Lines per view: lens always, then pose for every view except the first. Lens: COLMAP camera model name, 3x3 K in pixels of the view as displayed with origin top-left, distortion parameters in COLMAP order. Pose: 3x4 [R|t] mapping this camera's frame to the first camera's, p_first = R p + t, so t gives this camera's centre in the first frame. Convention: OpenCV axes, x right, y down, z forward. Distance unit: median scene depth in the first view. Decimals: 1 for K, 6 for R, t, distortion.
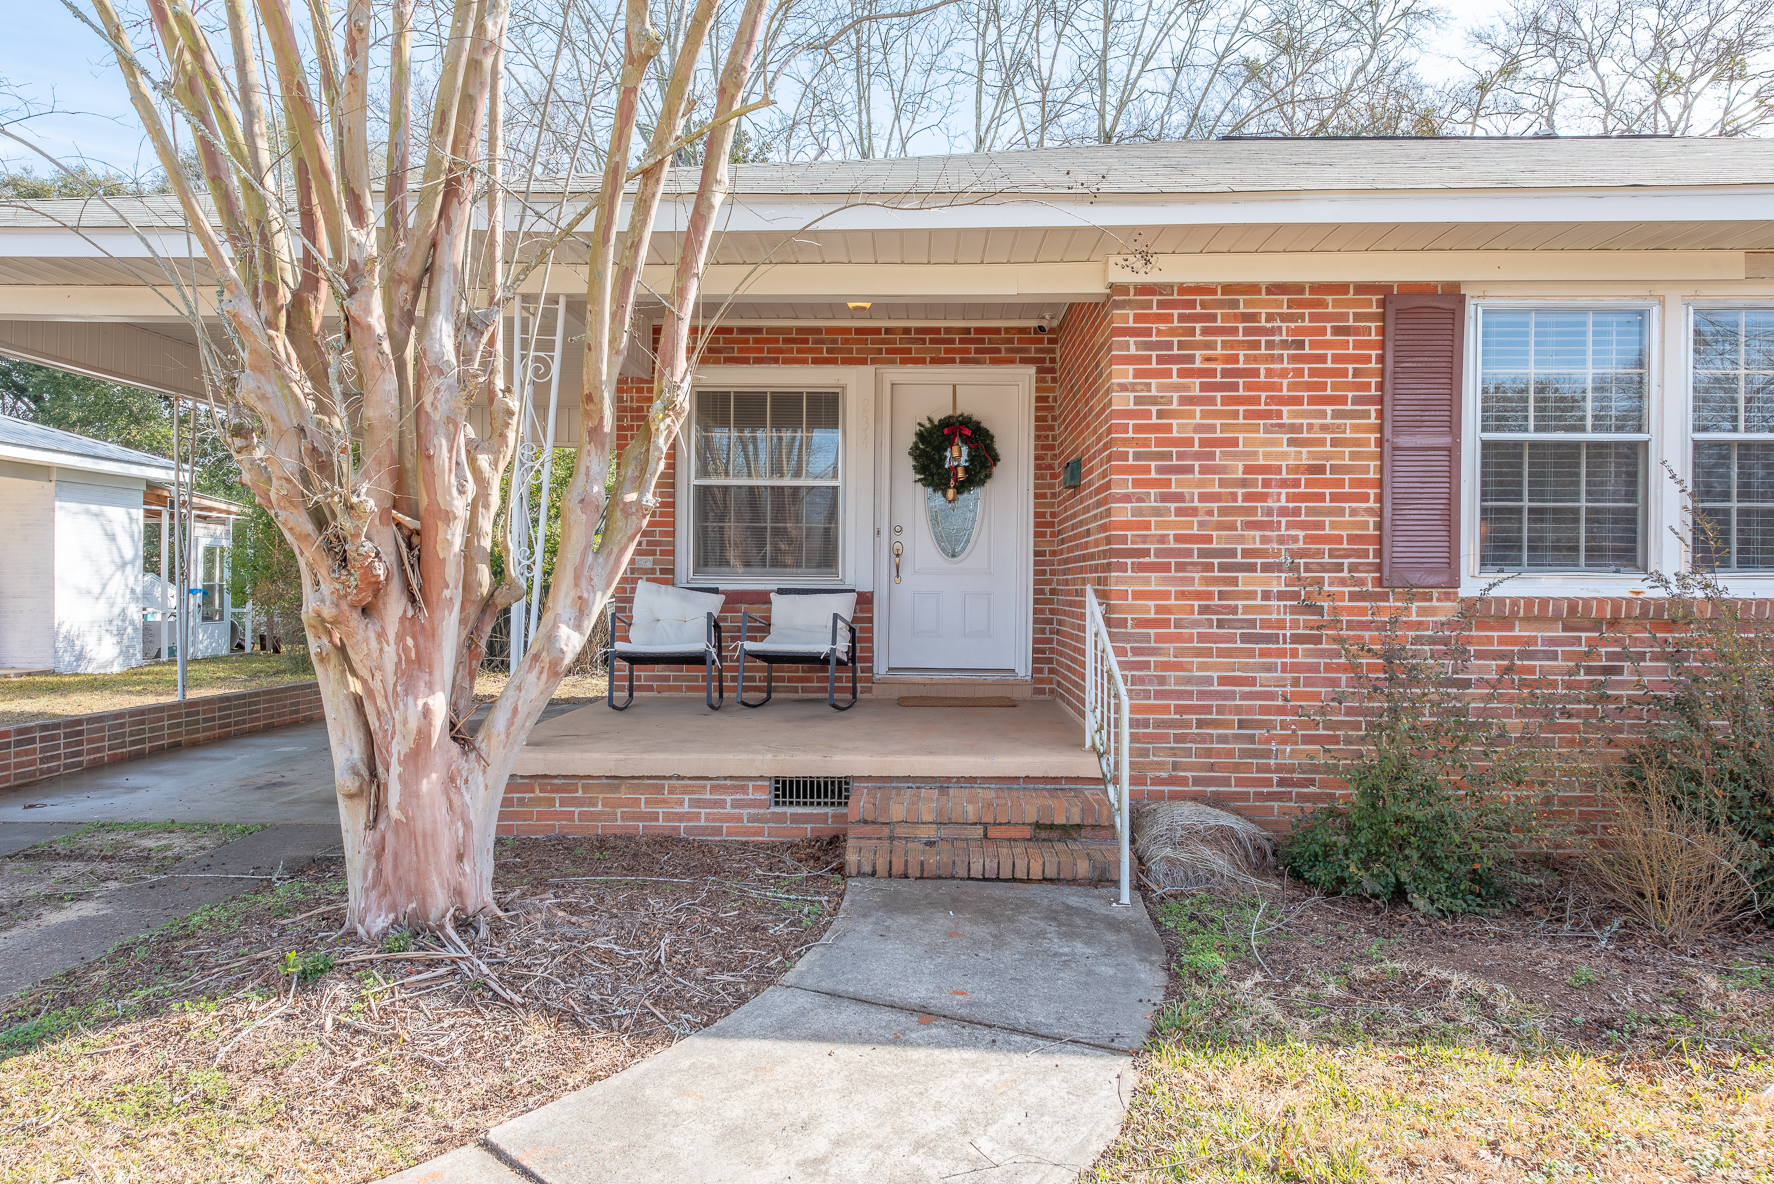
lens RADIAL K [[1195.6, 0, 877.3], [0, 1195.6, 589.3], [0, 0, 1]] dist [0.002292, -0.002238]
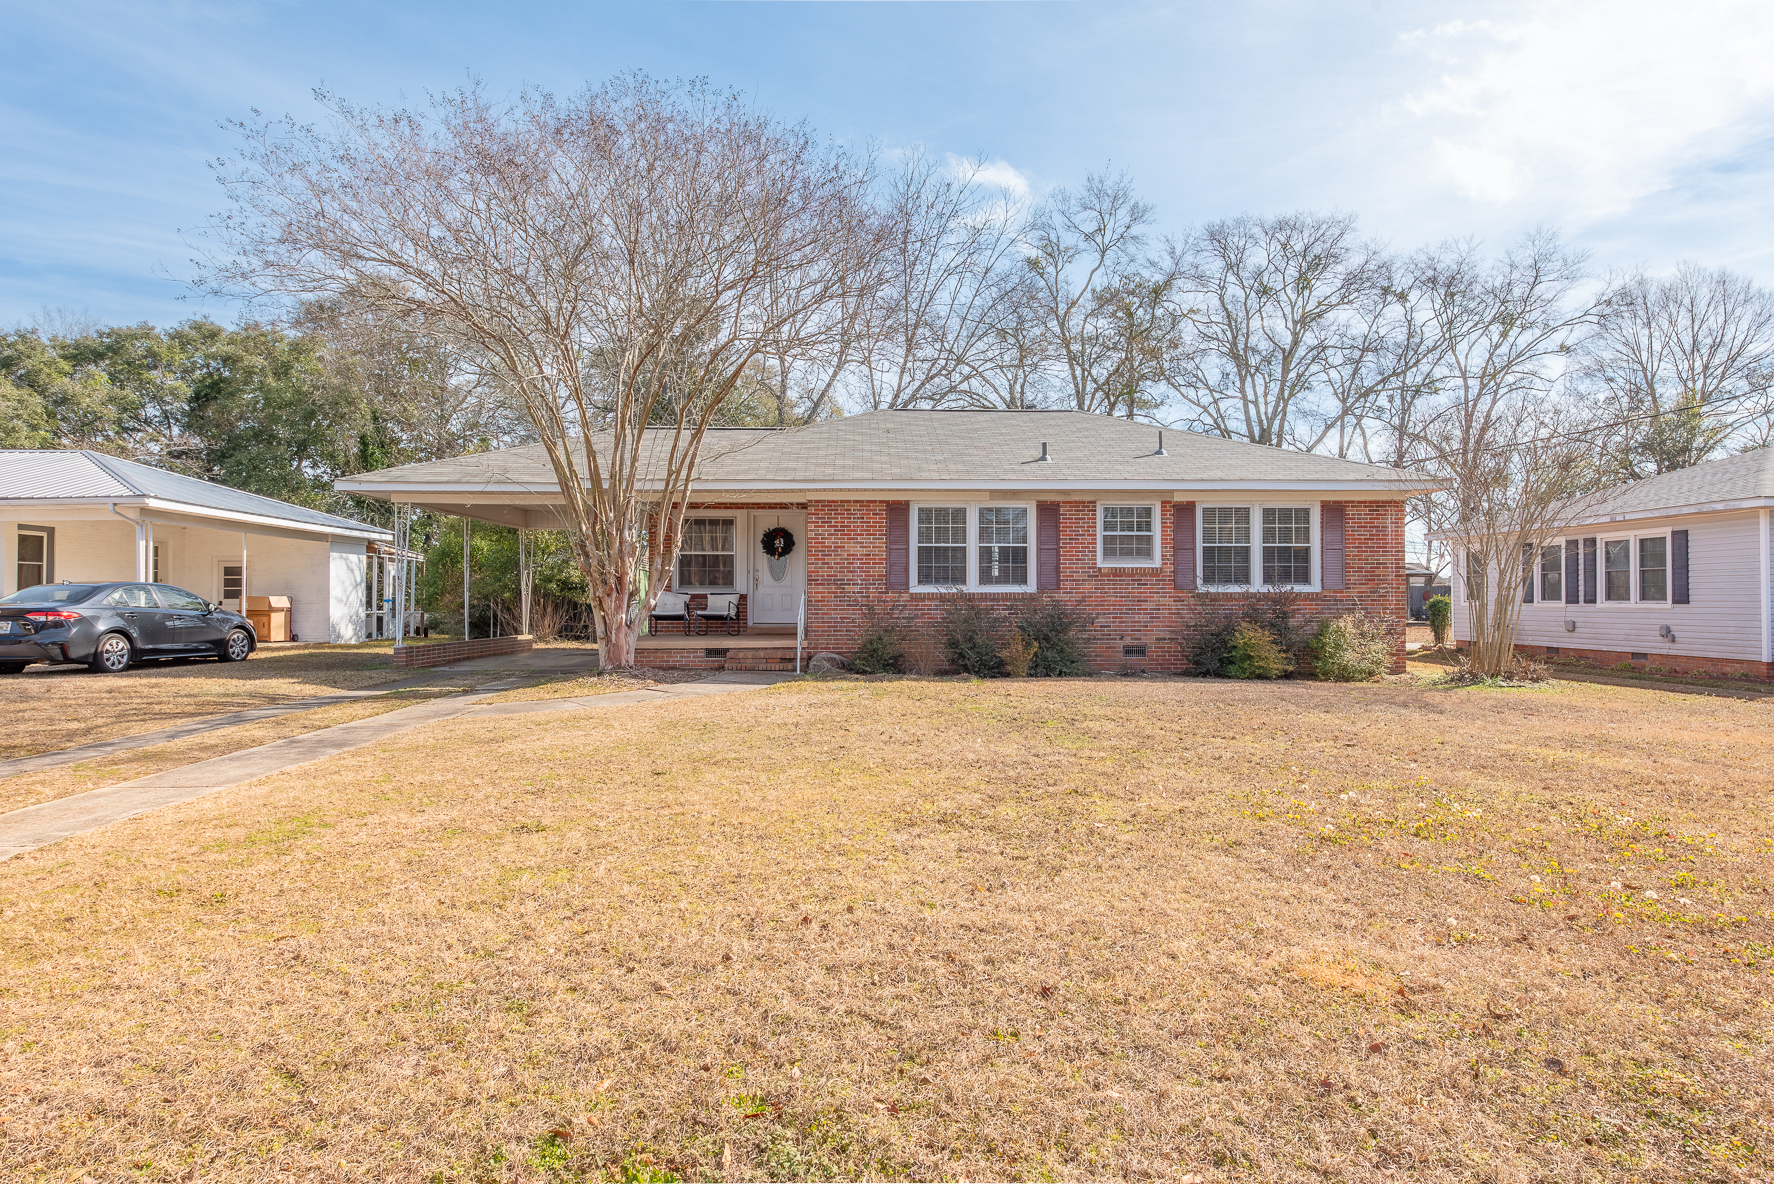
lens RADIAL K [[960.8, 0, 891.9], [0, 960.8, 581.6], [0, 0, 1]] dist [0.003563, -0.000430]
pose [[0.996900, -0.005252, 0.078510, 0.220499], [0.006966, 0.999743, -0.021578, 0.033381], [-0.078376, 0.022058, 0.996680, -1.698611]]
